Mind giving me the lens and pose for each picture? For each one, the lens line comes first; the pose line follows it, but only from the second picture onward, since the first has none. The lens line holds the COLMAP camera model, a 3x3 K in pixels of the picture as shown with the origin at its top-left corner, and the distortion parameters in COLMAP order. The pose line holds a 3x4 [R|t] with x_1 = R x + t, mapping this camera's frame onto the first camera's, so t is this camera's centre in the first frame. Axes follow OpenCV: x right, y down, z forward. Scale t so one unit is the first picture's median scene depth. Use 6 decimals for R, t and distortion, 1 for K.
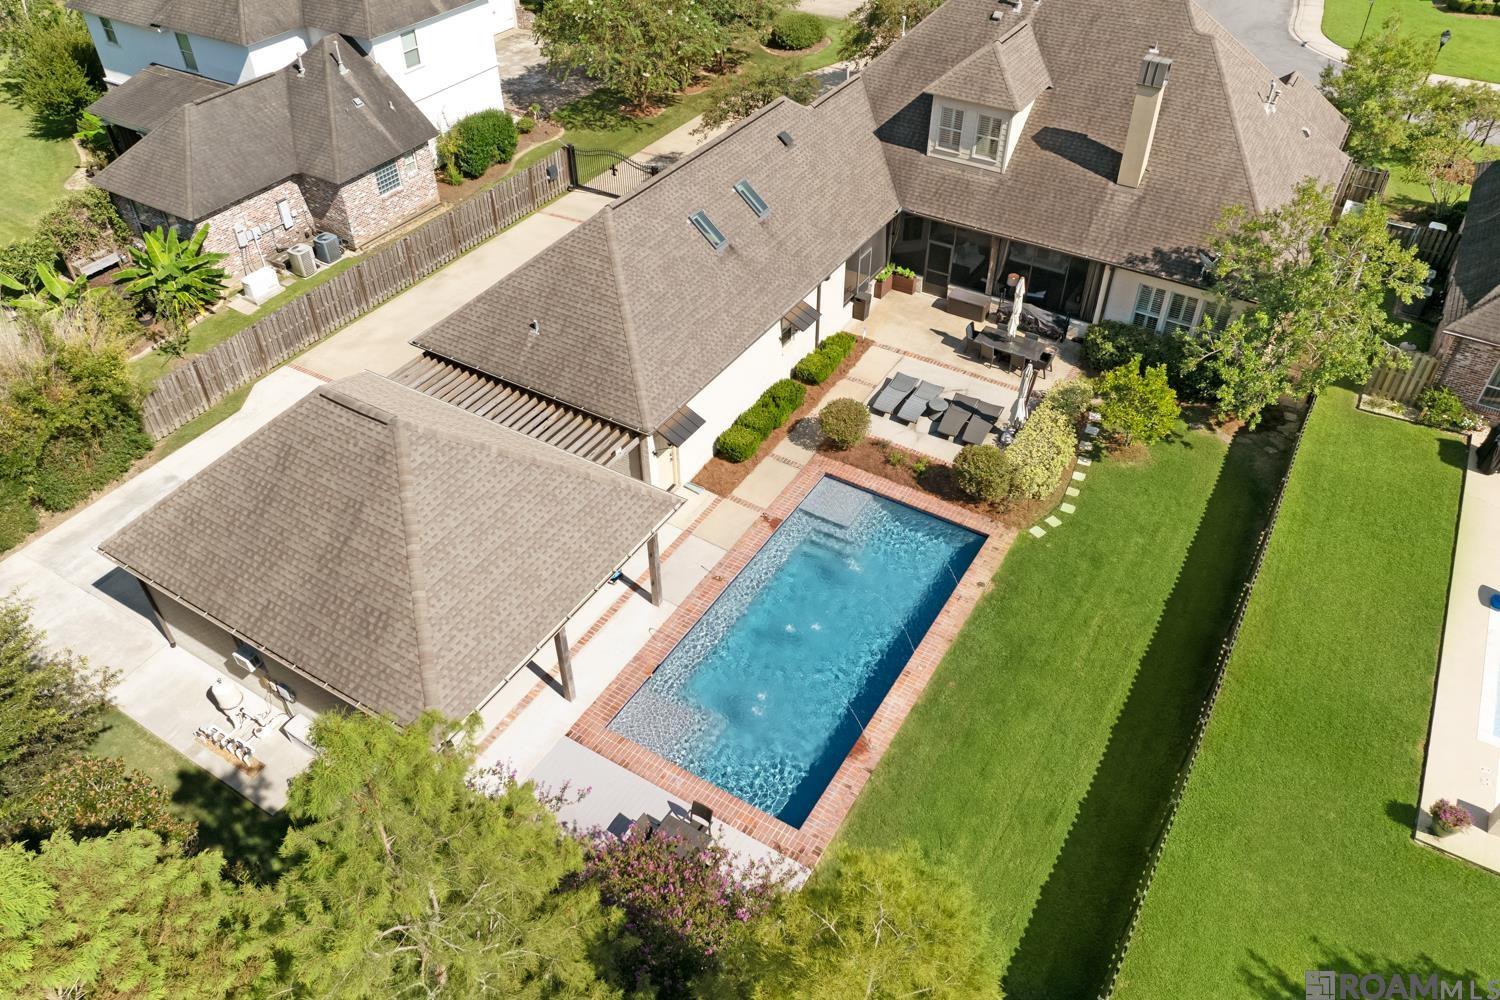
lens RADIAL K [[1063.7, 0, 756.3], [0, 1063.7, 497.8], [0, 0, 1]] dist [-0.037901, -0.001294]
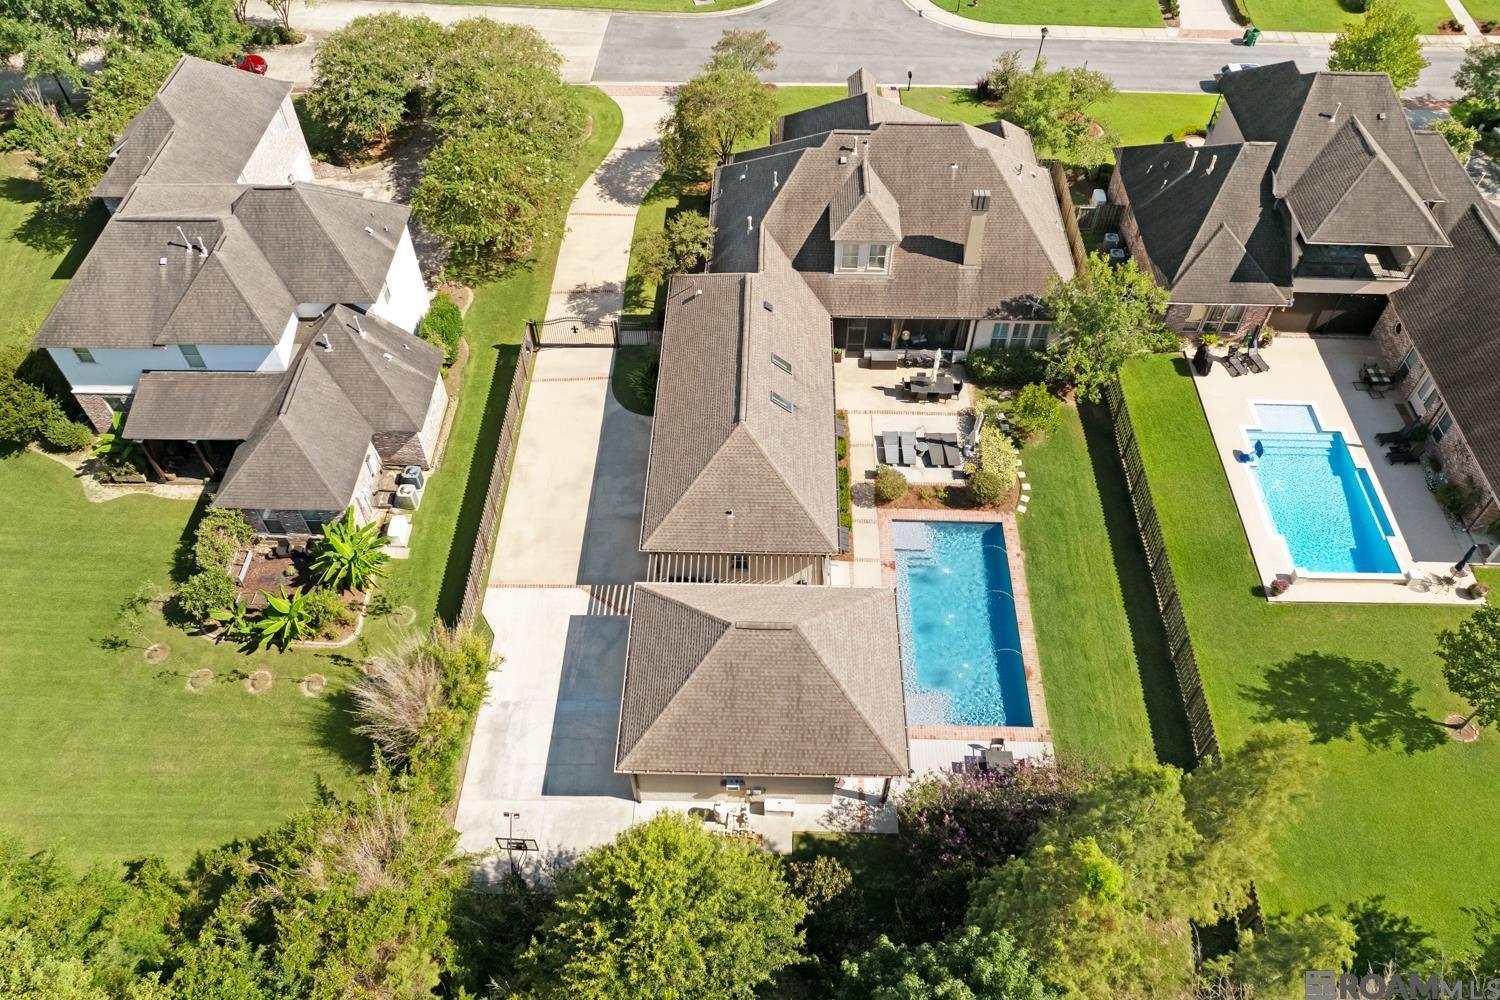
lens RADIAL K [[1064.4, 0, 737.3], [0, 1064.4, 530.8], [0, 0, 1]] dist [-0.031184, -0.001804]
pose [[0.872181, -0.389421, 0.296060, -0.568118], [0.327045, 0.914260, 0.239104, -0.428896], [-0.363788, -0.111717, 0.924758, -0.363743]]
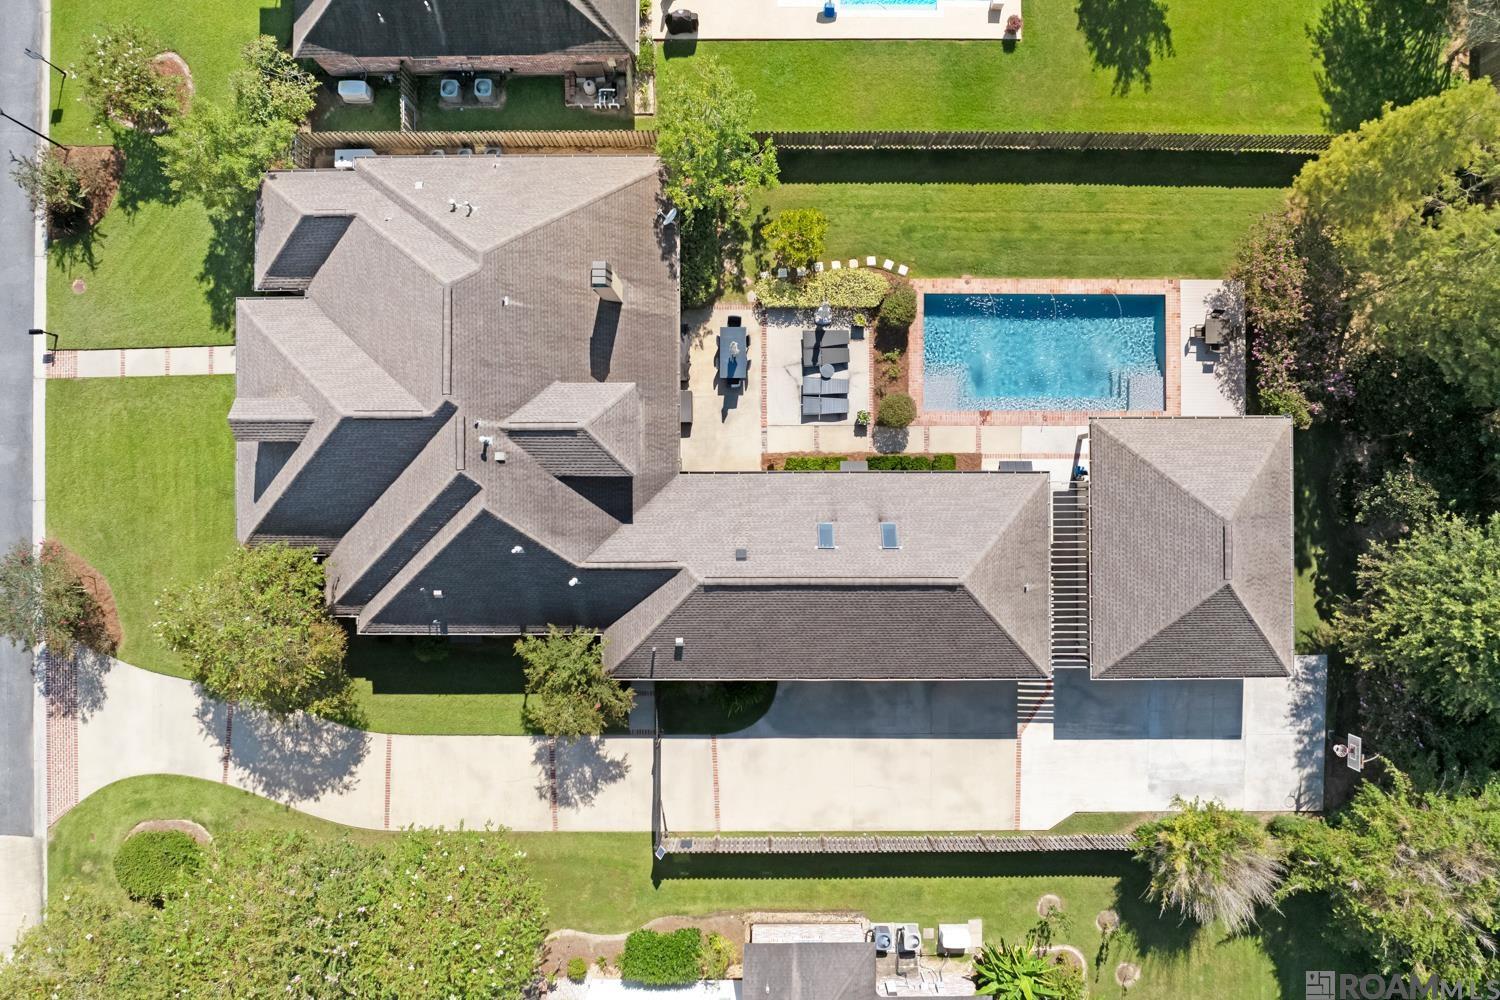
lens RADIAL K [[1063.7, 0, 756.3], [0, 1063.7, 497.8], [0, 0, 1]] dist [-0.037901, -0.001294]
pose [[-0.517650, -0.855587, 0.003097, 0.071249], [0.558603, -0.335222, 0.758675, -1.219114], [-0.648075, 0.394458, 0.651461, 0.211676]]
